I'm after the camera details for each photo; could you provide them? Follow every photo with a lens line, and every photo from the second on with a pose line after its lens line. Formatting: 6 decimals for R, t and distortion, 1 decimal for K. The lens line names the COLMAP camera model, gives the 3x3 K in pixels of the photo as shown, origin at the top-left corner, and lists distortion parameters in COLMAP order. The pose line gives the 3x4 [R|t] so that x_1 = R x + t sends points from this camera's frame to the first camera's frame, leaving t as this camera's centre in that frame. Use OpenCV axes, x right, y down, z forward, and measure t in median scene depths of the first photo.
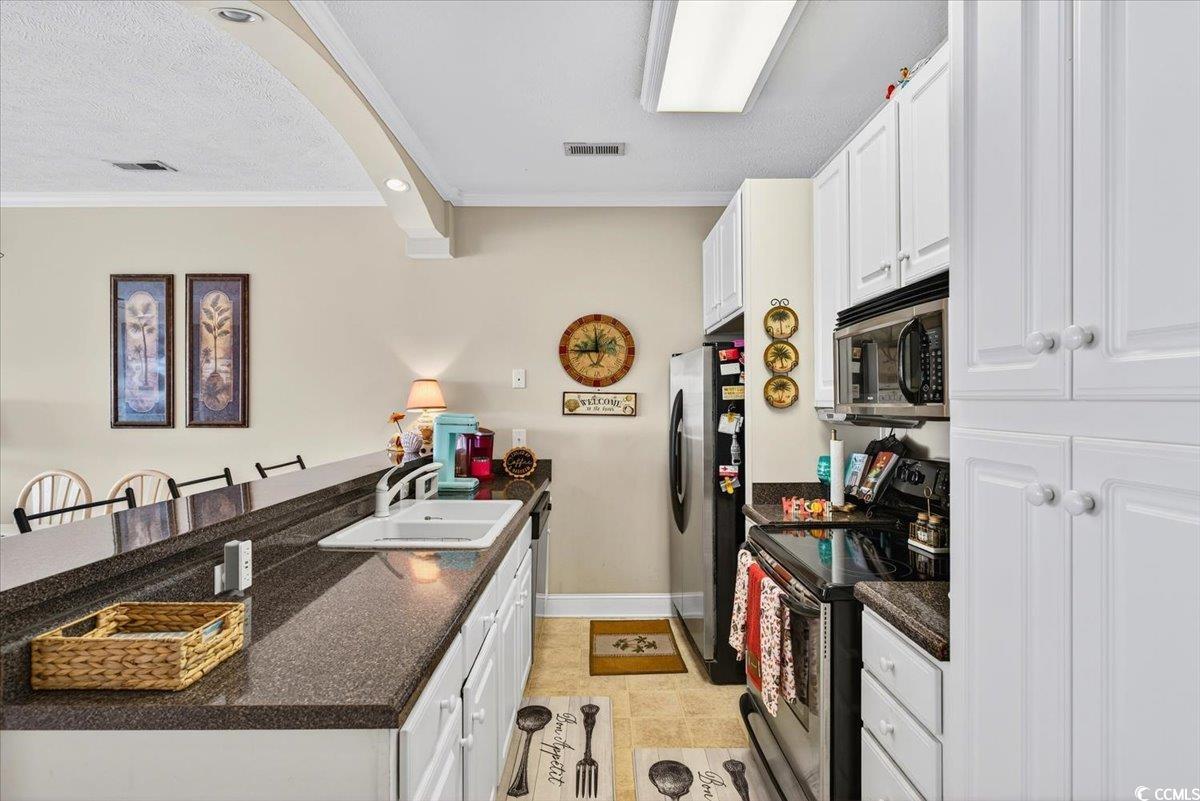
lens RADIAL K [[561.0, 0, 603.2], [0, 561.0, 398.0], [0, 0, 1]] dist [-0.000169, -0.000346]
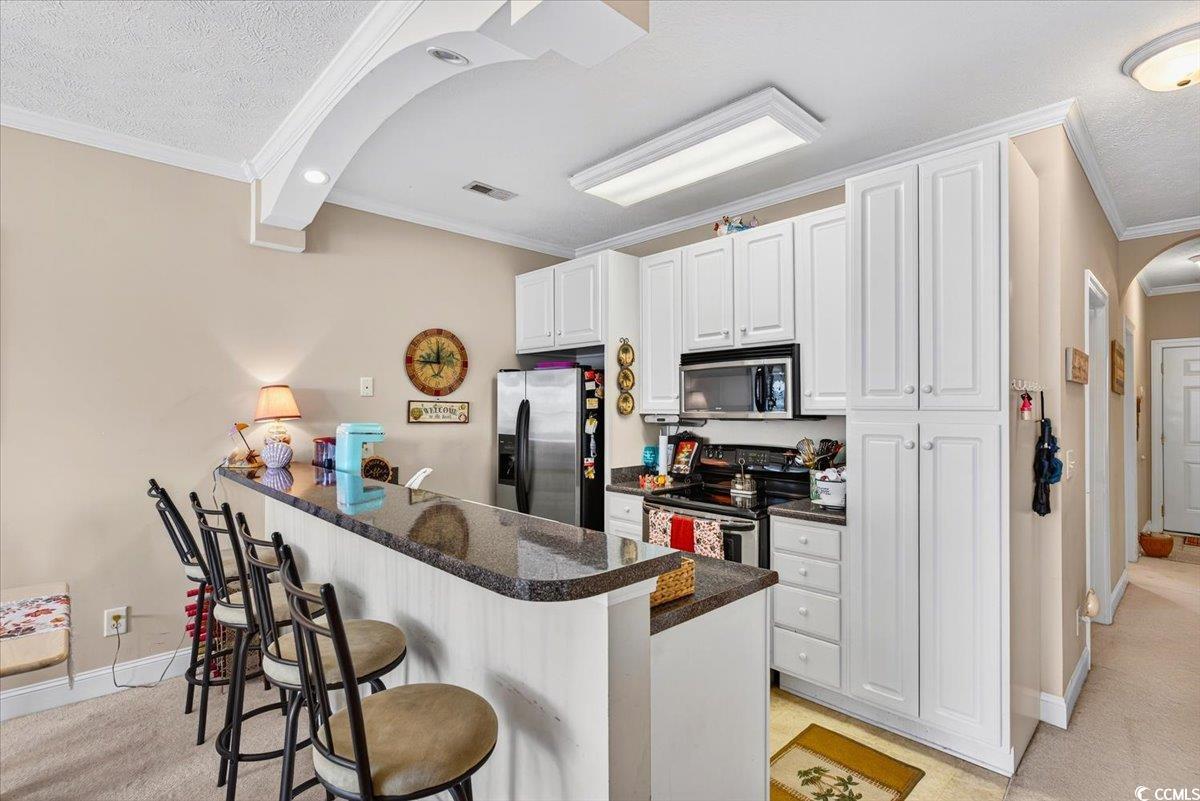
lens RADIAL K [[567.0, 0, 590.4], [0, 567.0, 399.3], [0, 0, 1]] dist [0.000334, 0.000104]
pose [[0.731573, 0.012722, 0.681644, -0.662314], [-0.006144, 0.999908, -0.012067, -0.002935], [-0.681735, 0.004640, 0.731584, 0.007337]]
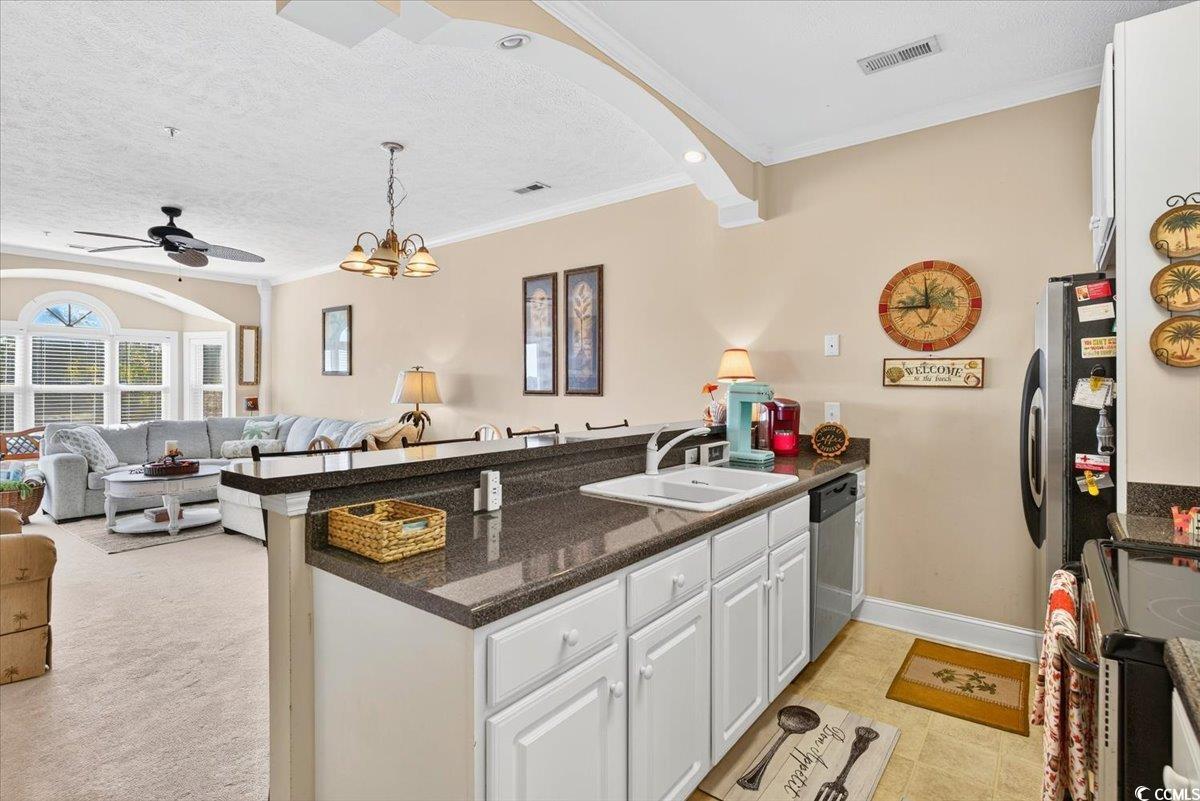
lens RADIAL K [[585.4, 0, 631.3], [0, 585.4, 386.4], [0, 0, 1]] dist [-0.010803, -0.000018]
pose [[0.794393, 0.004279, -0.607389, 0.197046], [-0.002277, 0.999989, 0.004068, 0.034657], [0.607400, -0.001849, 0.794394, 0.093409]]
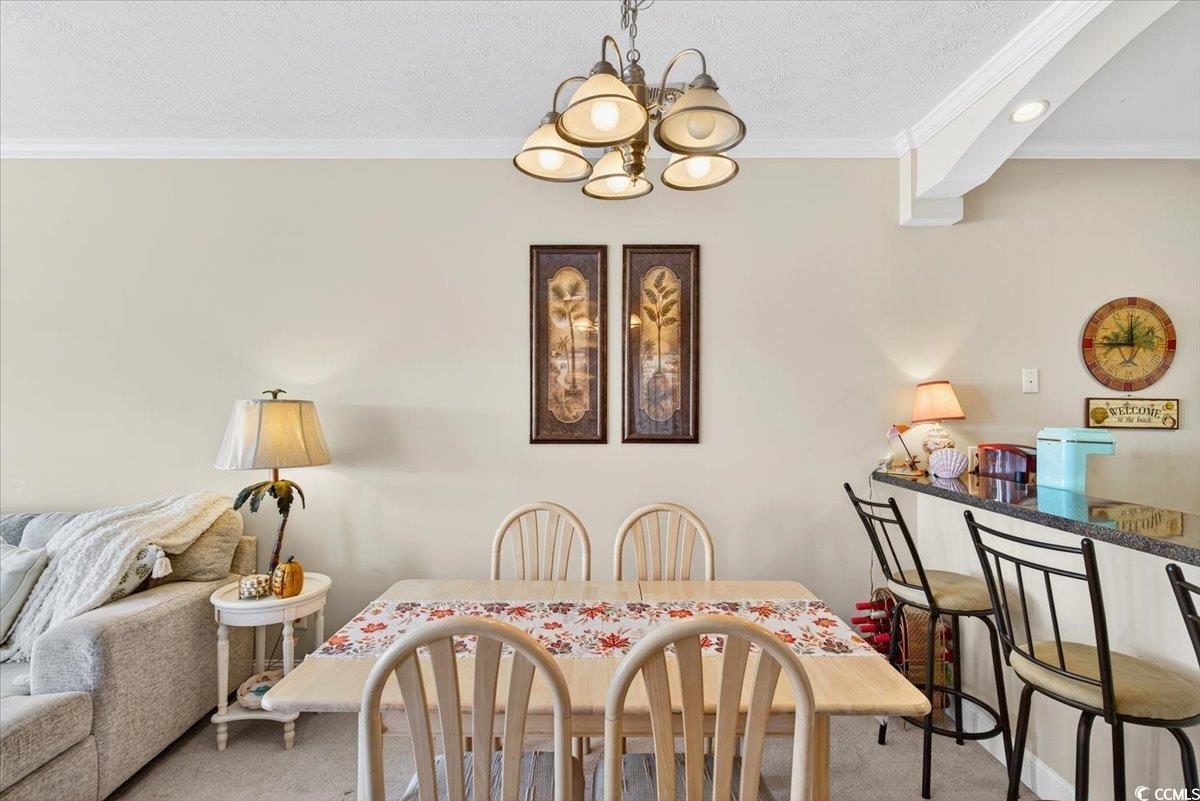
lens RADIAL K [[561.0, 0, 603.2], [0, 561.0, 398.0], [0, 0, 1]] dist [-0.000169, -0.000346]
pose [[0.999855, 0.001527, -0.016940, -0.890496], [-0.001635, 0.999978, -0.006370, -0.005370], [0.016929, 0.006397, 0.999836, 0.266286]]
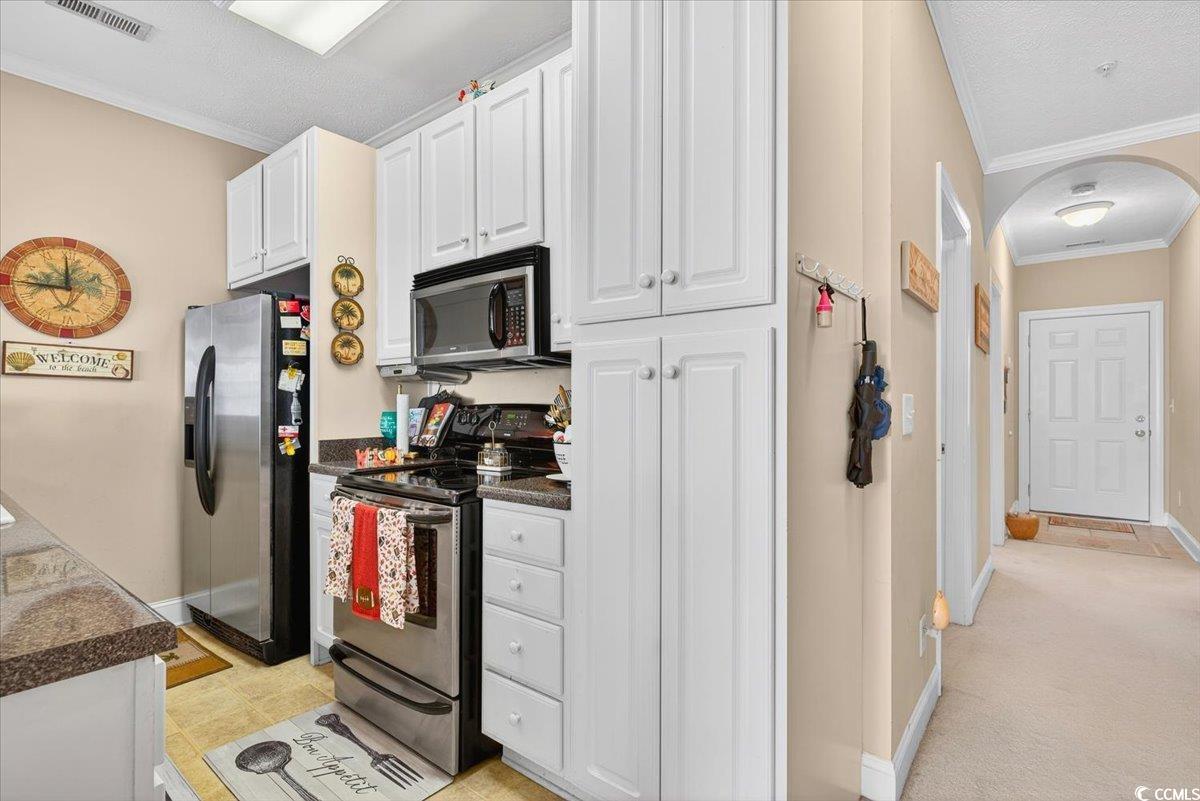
lens RADIAL K [[572.7, 0, 570.9], [0, 572.7, 398.8], [0, 0, 1]] dist [-0.001523, 0.000241]
pose [[0.649168, 0.005043, 0.760628, -0.187007], [-0.003246, 0.999987, -0.003860, 0.074412], [-0.760638, 0.000037, 0.649177, 0.022033]]
